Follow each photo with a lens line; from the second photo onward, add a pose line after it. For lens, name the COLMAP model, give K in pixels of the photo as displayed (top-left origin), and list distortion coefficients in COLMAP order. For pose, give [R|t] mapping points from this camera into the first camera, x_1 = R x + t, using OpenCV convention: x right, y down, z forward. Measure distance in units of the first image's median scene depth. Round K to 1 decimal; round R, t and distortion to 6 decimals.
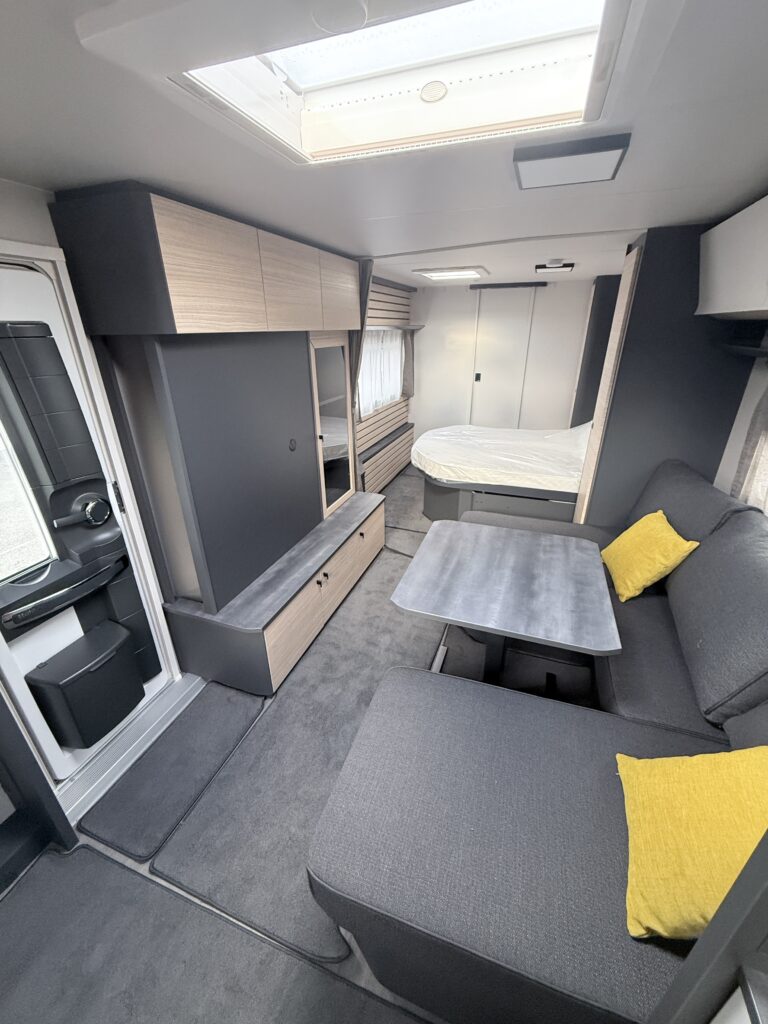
lens RADIAL K [[409.8, 0, 386.5], [0, 409.8, 508.2], [0, 0, 1]] dist [0.000456, -0.000268]
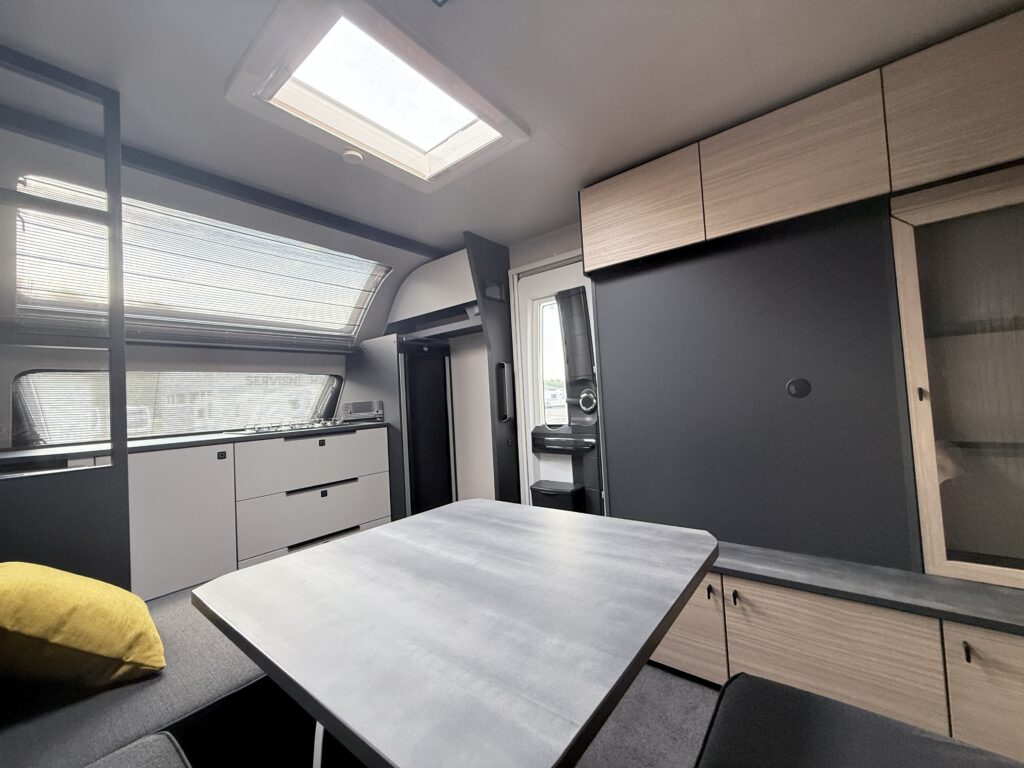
lens RADIAL K [[409.8, 0, 507.2], [0, 409.8, 384.9], [0, 0, 1]] dist [0.000456, -0.000268]
pose [[-0.331846, -0.007452, -0.943304, 0.537781], [-0.328340, 0.938354, 0.108094, -0.080665], [0.884348, 0.345595, -0.313835, 0.815078]]
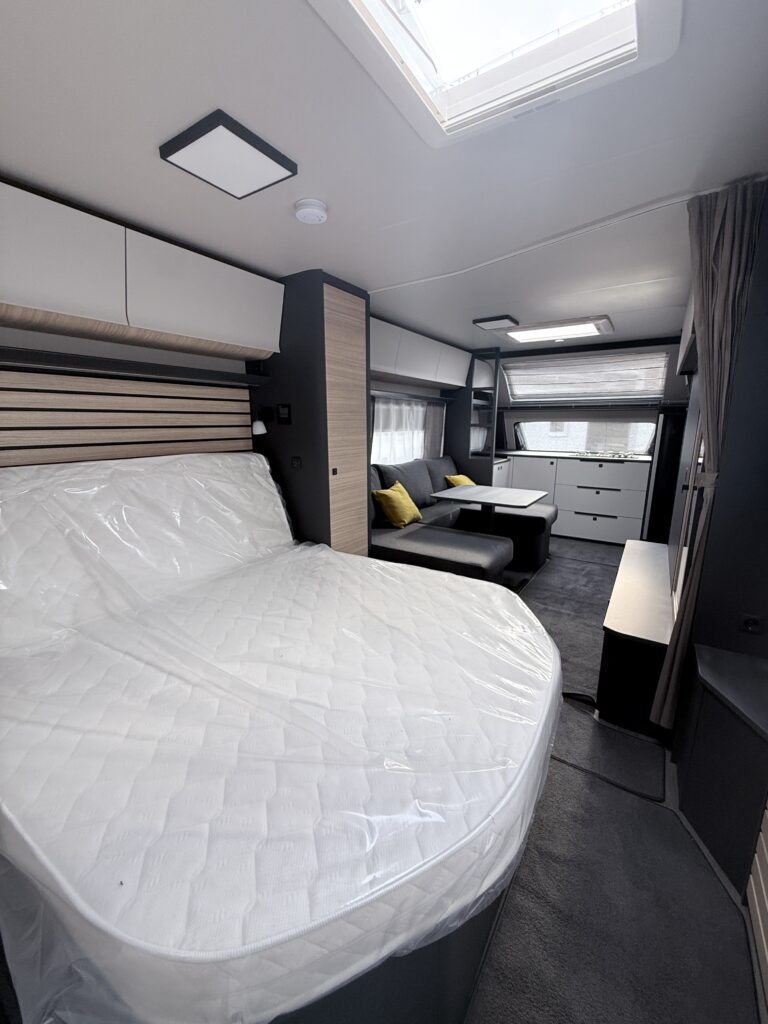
lens RADIAL K [[409.8, 0, 386.5], [0, 409.8, 508.2], [0, 0, 1]] dist [0.000456, -0.000268]
pose [[-0.972904, -0.043477, 0.227085, 0.233685], [0.097142, 0.814404, 0.572110, -0.728723], [-0.209813, 0.578667, -0.788113, 1.998891]]
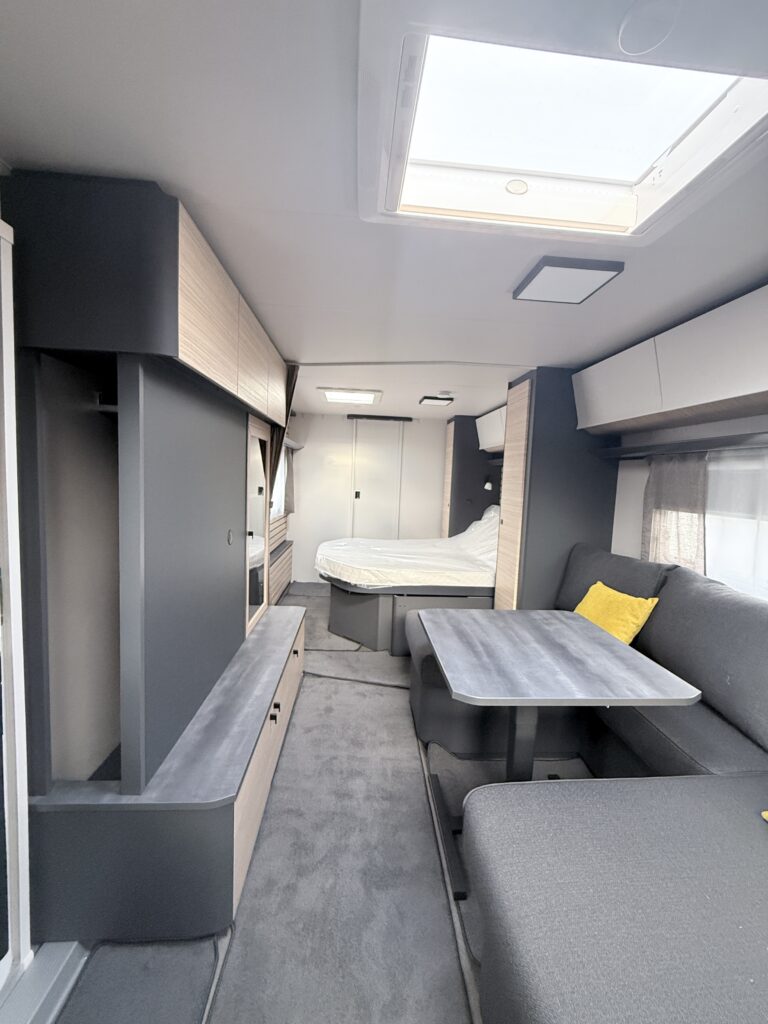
lens RADIAL K [[409.8, 0, 386.5], [0, 409.8, 508.2], [0, 0, 1]] dist [0.000456, -0.000268]
pose [[0.913958, 0.013281, 0.405592, -0.282046], [0.118873, 0.946861, -0.298871, 0.071337], [-0.388008, 0.321369, 0.863812, 0.169499]]
